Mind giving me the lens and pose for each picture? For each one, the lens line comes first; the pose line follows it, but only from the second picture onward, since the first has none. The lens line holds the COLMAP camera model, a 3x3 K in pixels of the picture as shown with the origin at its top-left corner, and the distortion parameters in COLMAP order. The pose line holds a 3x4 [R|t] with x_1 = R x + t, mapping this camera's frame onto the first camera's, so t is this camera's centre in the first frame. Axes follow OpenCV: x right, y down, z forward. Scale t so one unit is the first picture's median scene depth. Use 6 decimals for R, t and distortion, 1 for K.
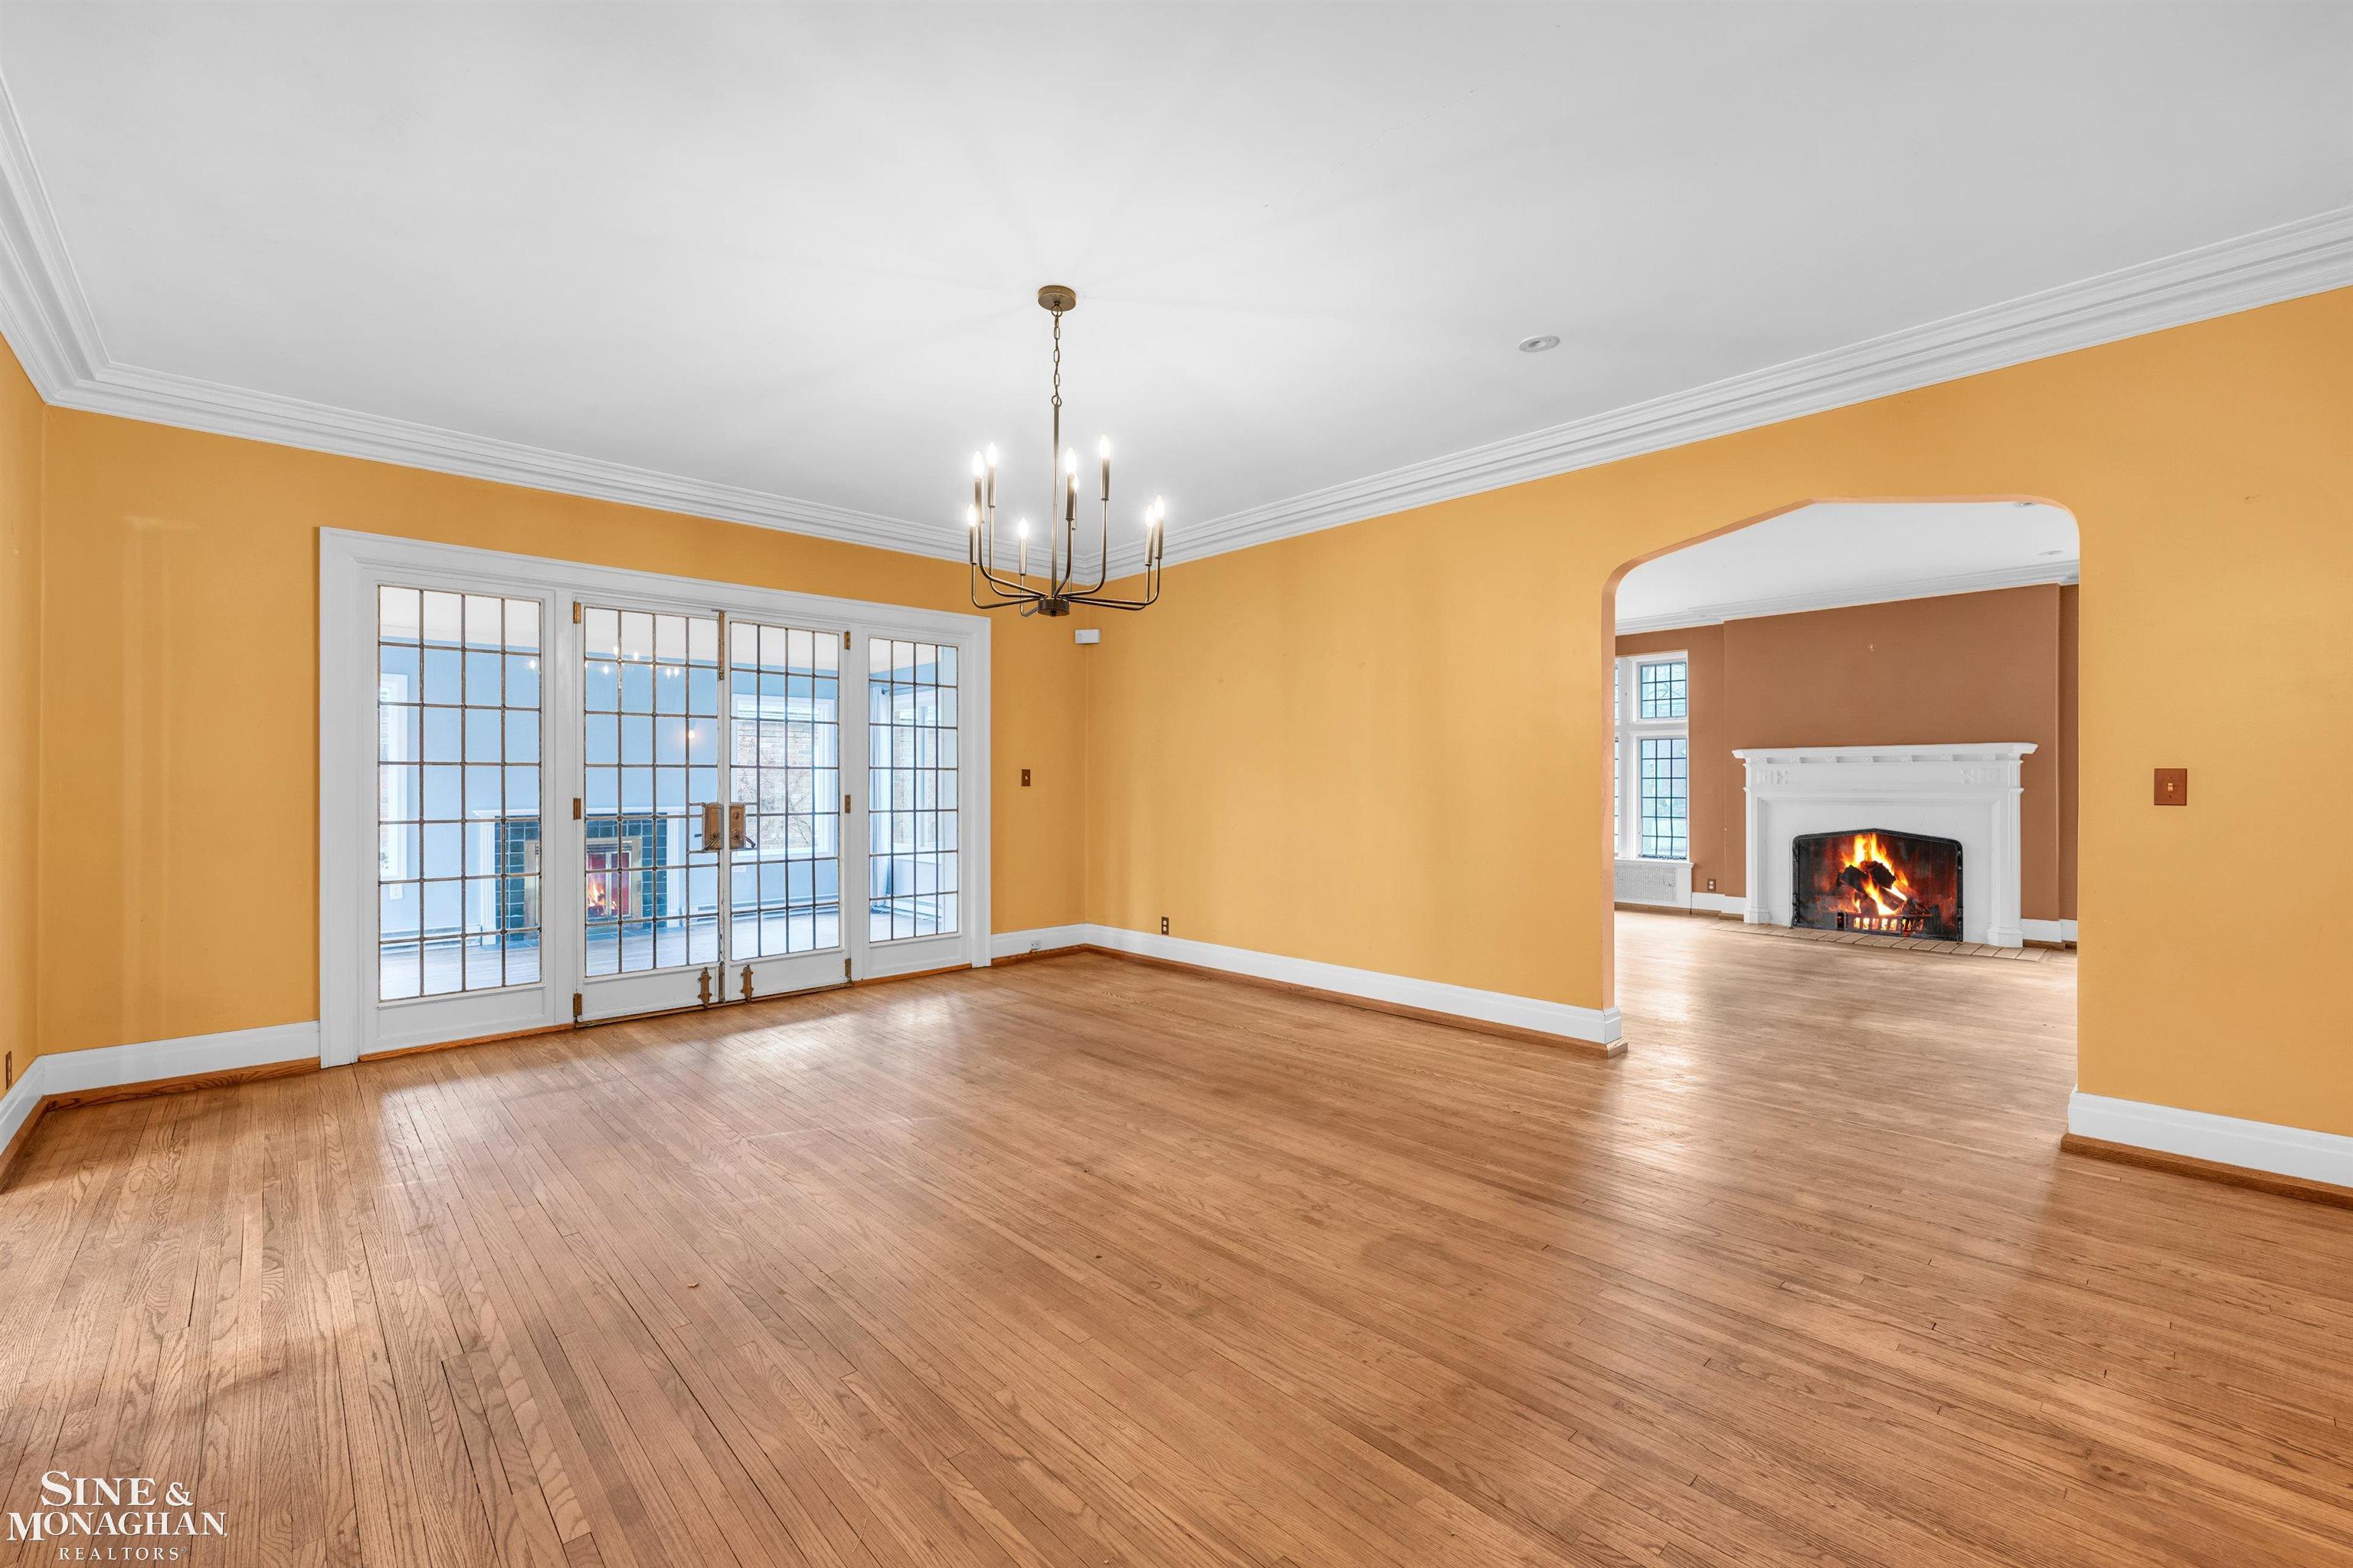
lens RADIAL K [[965.6, 0, 1176.5], [0, 965.6, 784.0], [0, 0, 1]] dist [-0.001373, 0.000145]
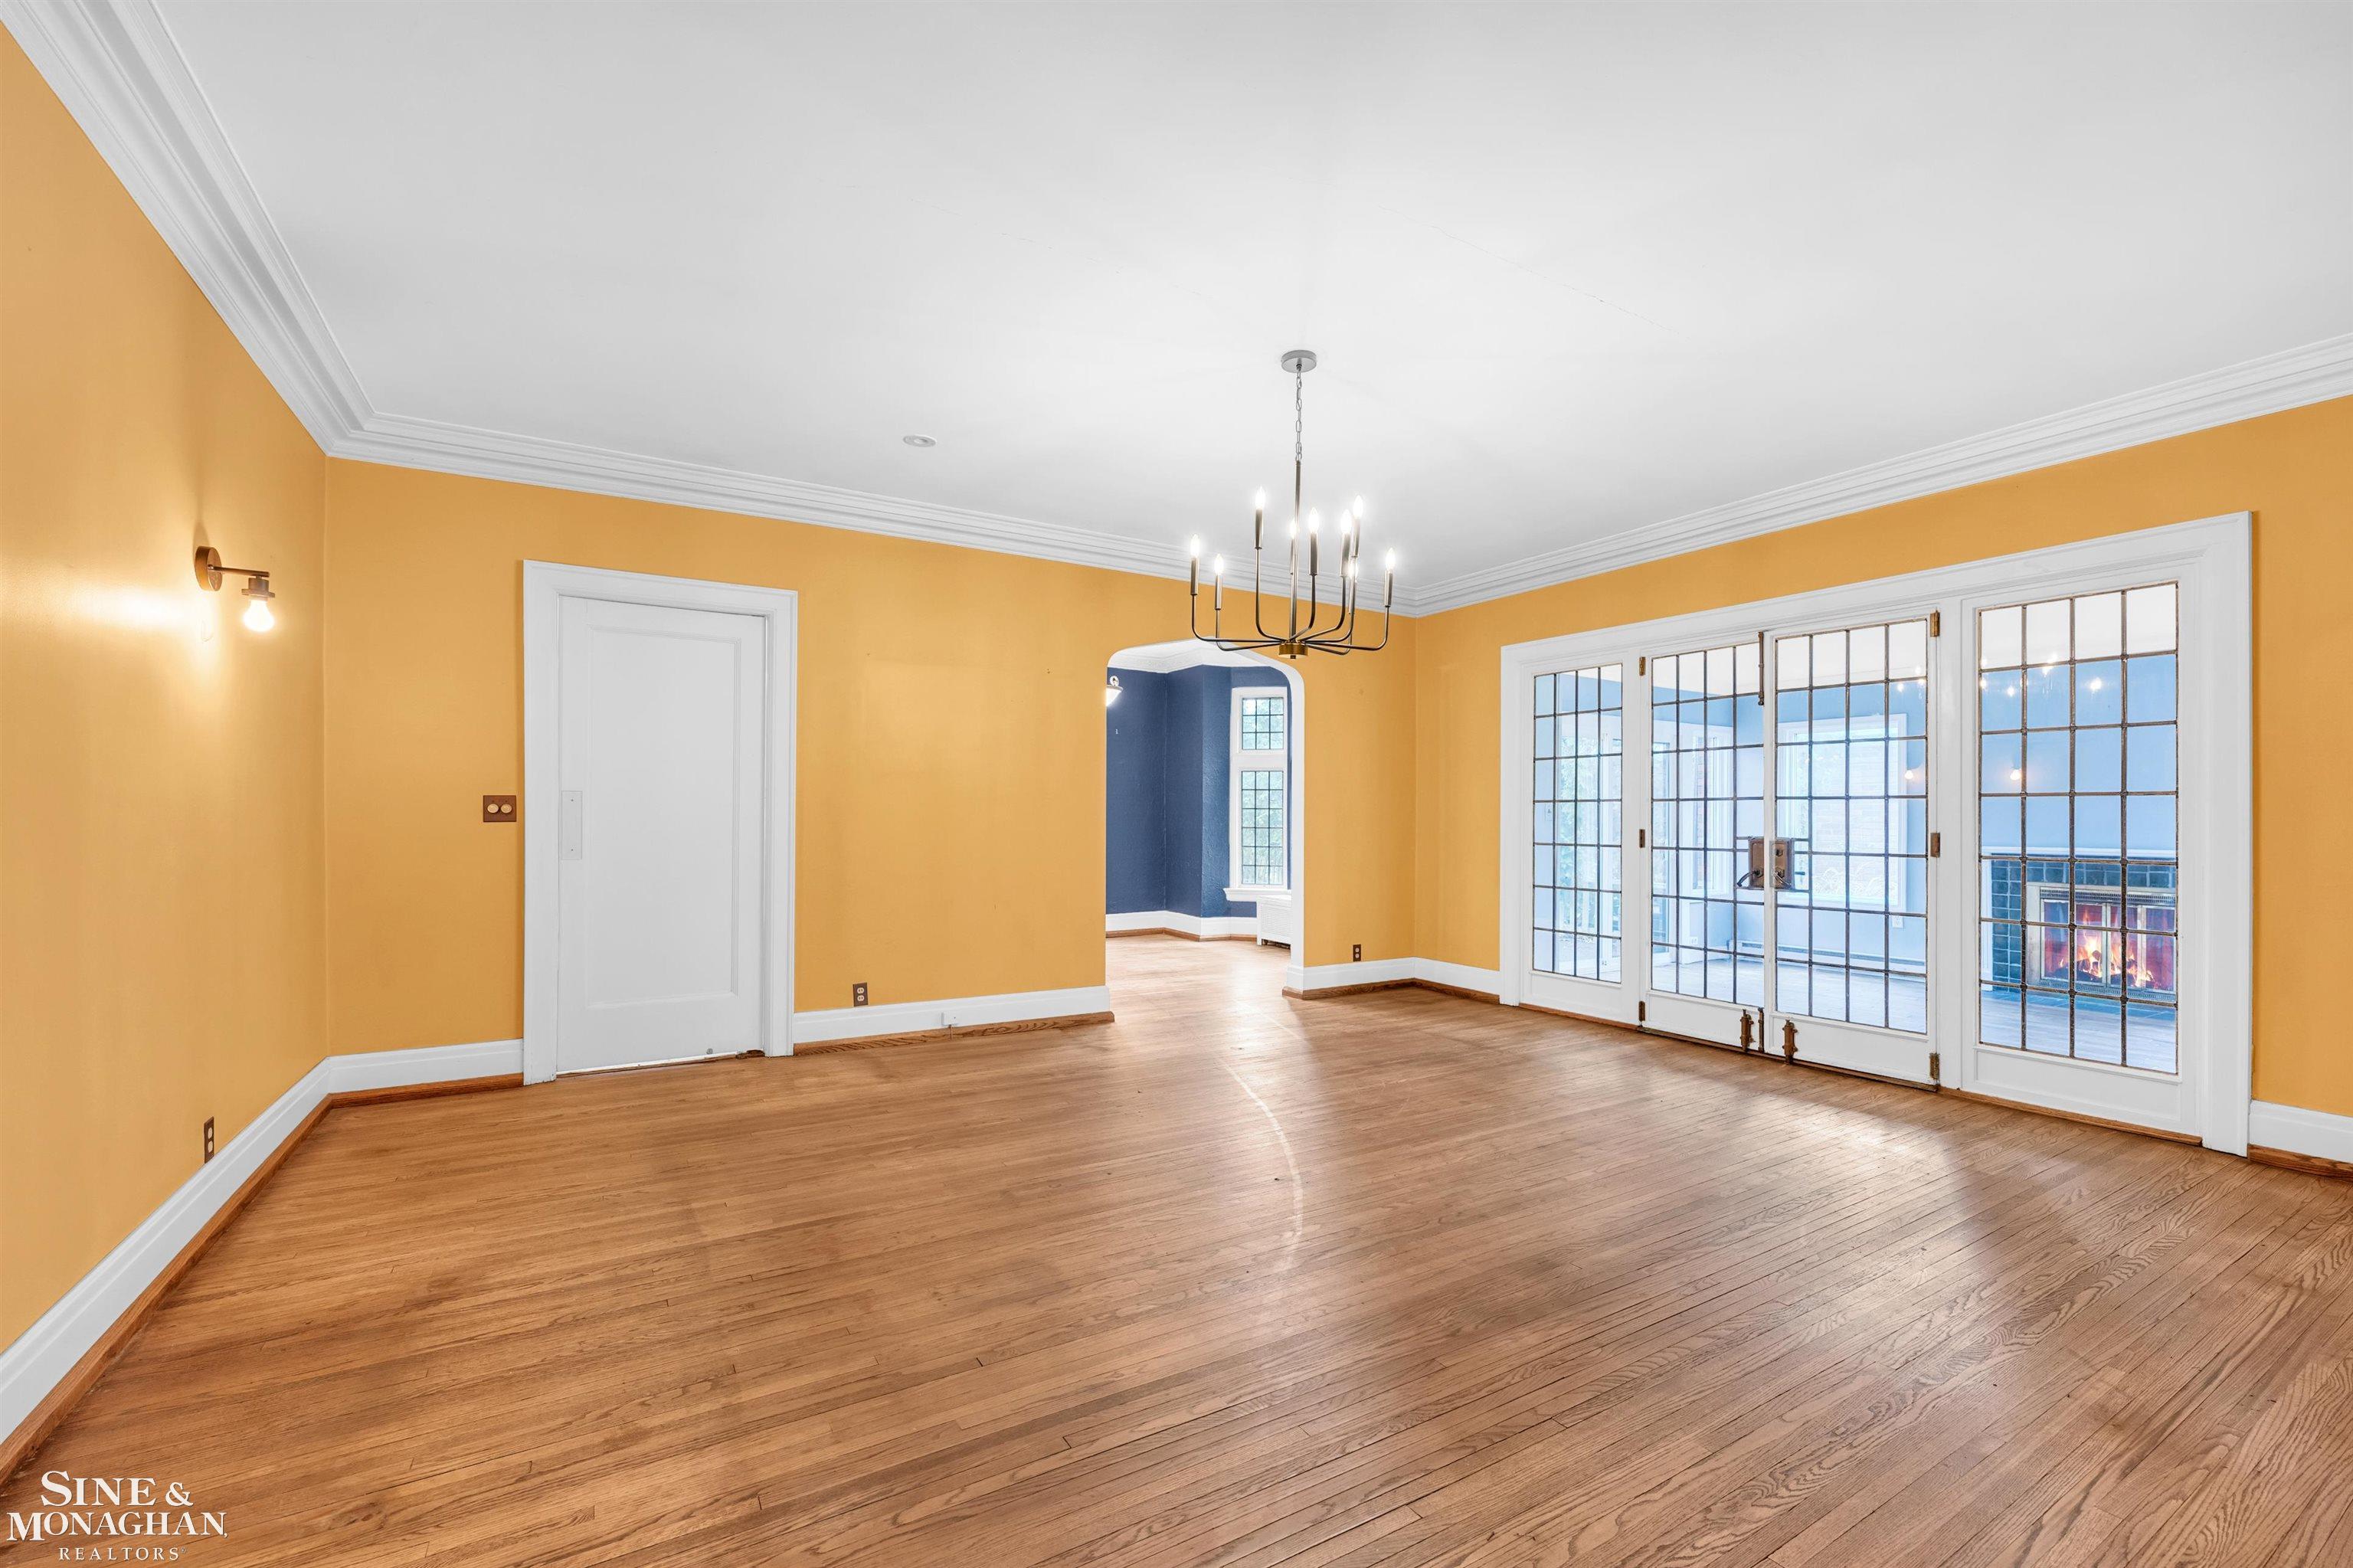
lens RADIAL K [[982.5, 0, 1180.6], [0, 982.5, 812.0], [0, 0, 1]] dist [-0.001251, -0.000068]
pose [[-0.213092, -0.004708, -0.977021, 0.746212], [-0.004552, 0.999982, -0.003826, 0.001548], [0.977021, 0.003632, -0.213110, 0.851952]]
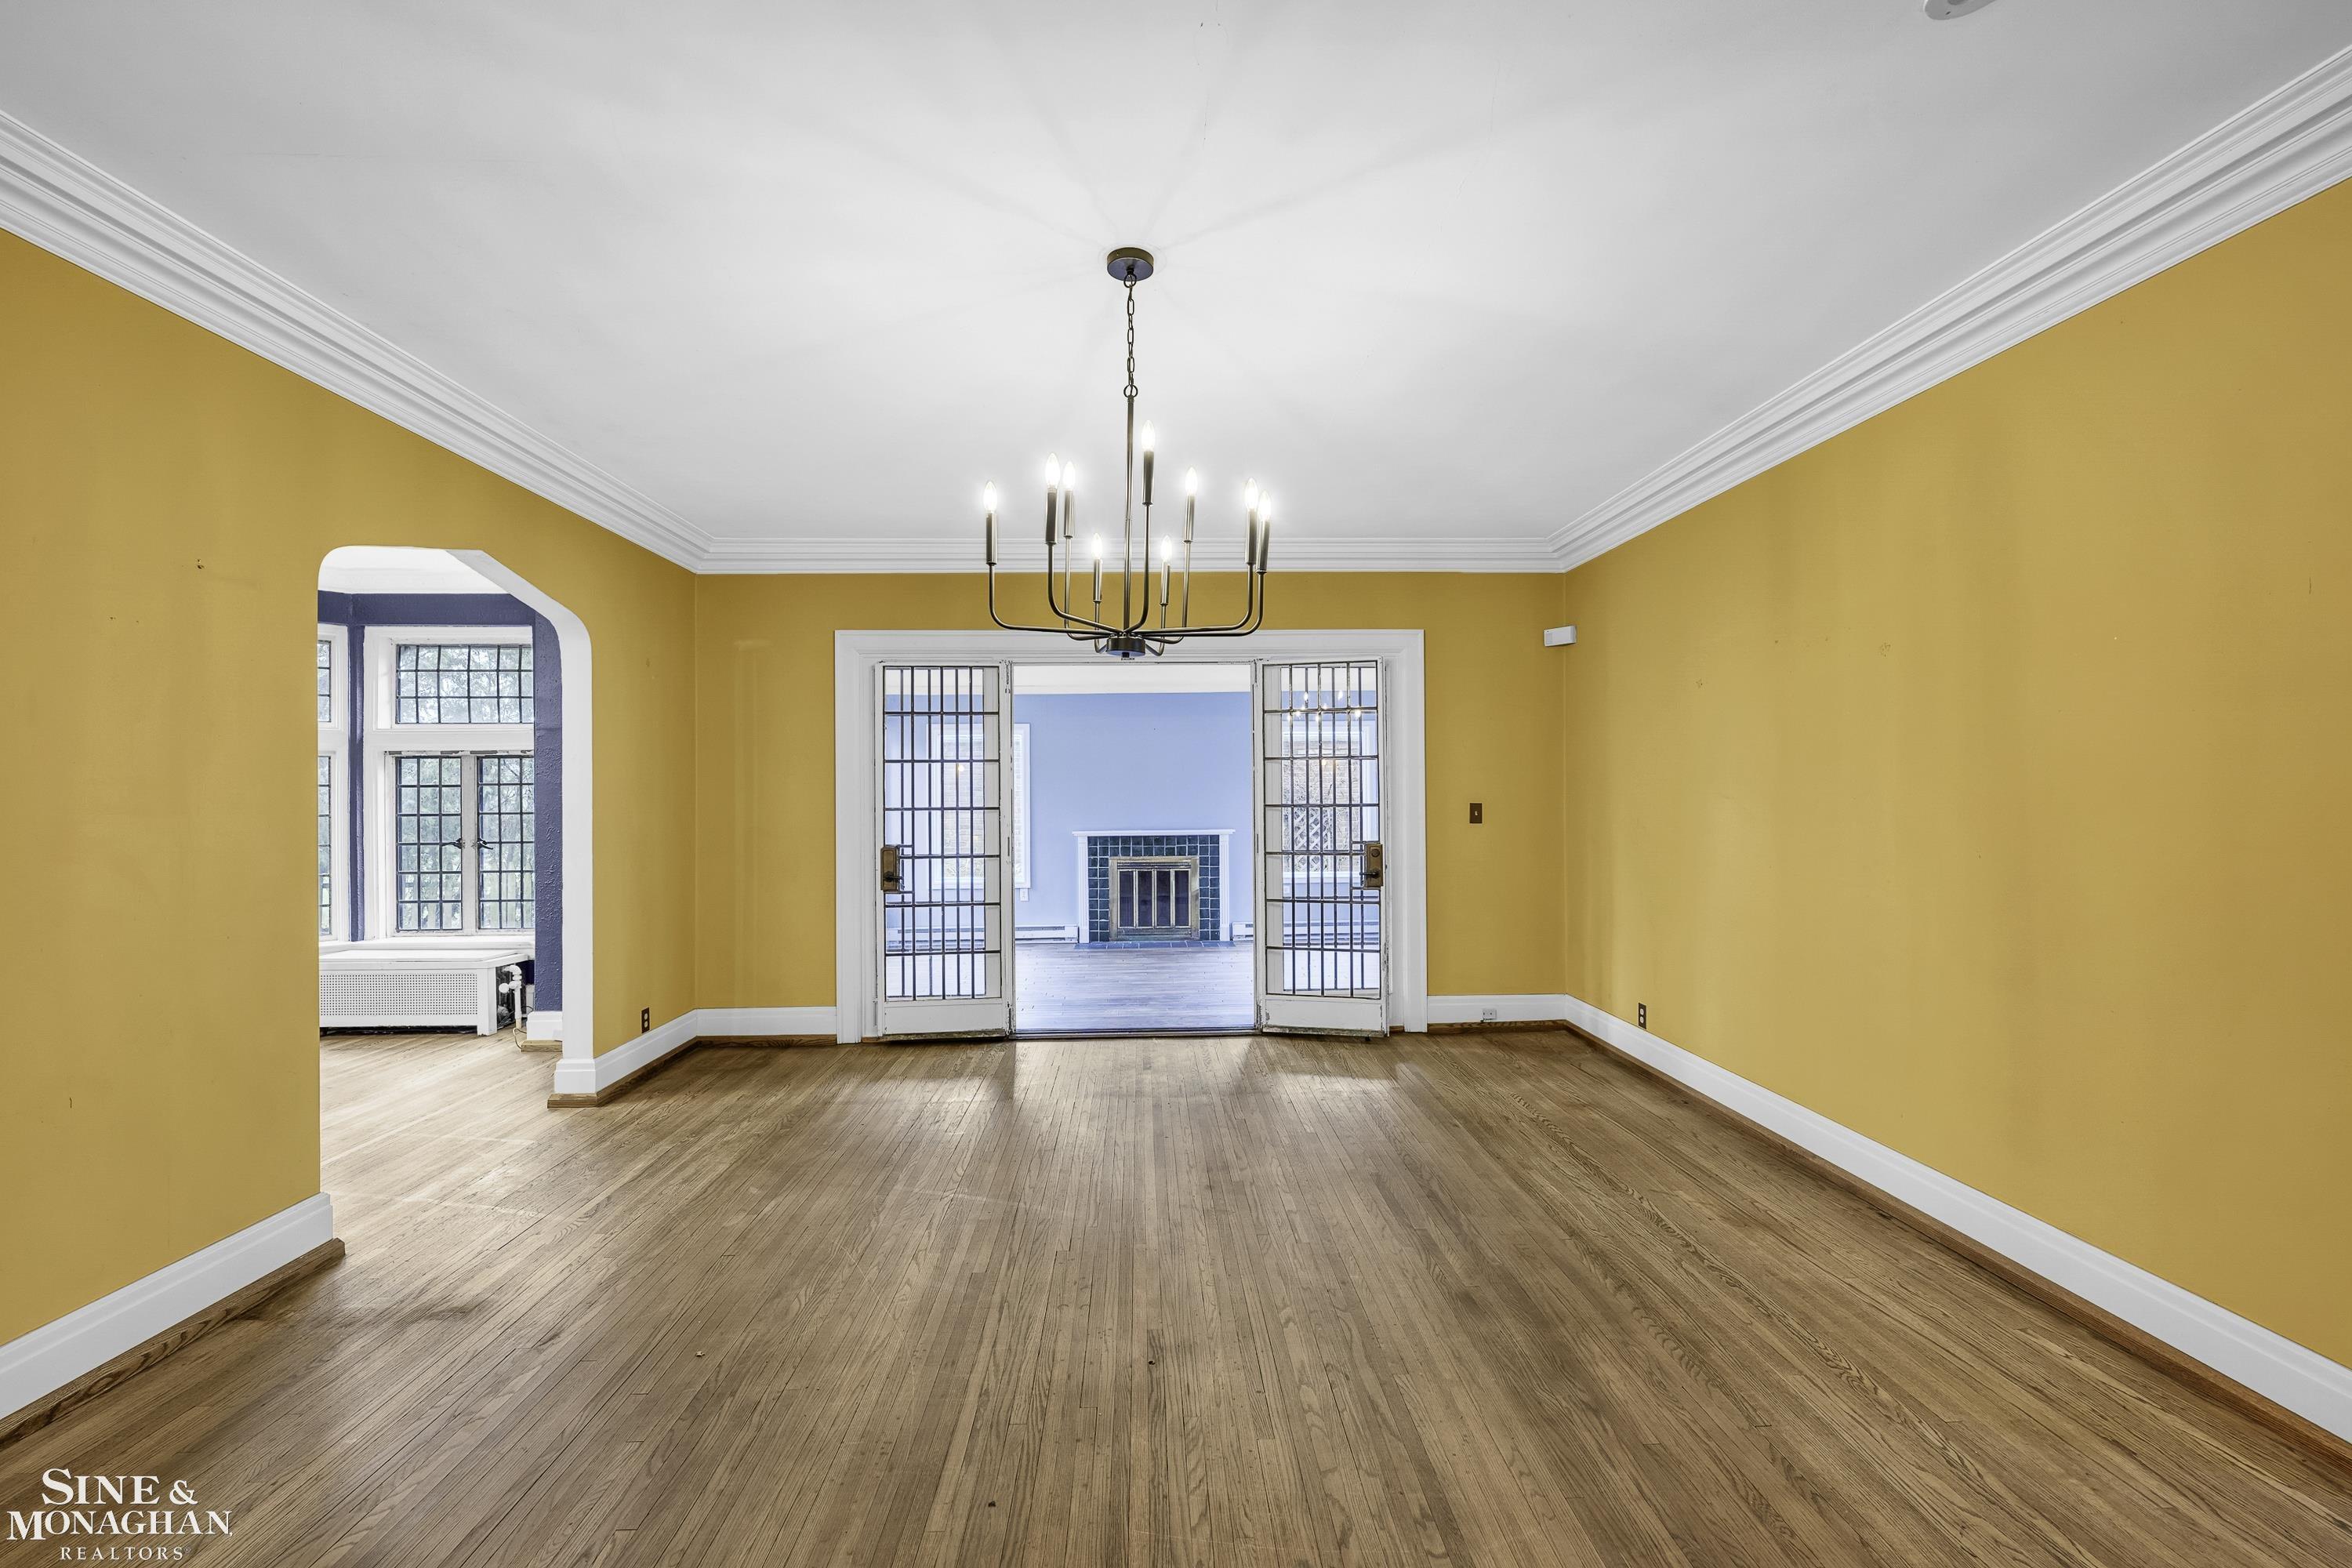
lens RADIAL K [[969.2, 0, 1176.0], [0, 969.2, 784.0], [0, 0, 1]] dist [-0.000827, -0.000342]
pose [[0.752271, -0.008523, -0.658799, 0.335816], [0.006961, 0.999963, -0.004988, -0.048904], [0.658817, -0.000834, 0.752303, 0.319158]]
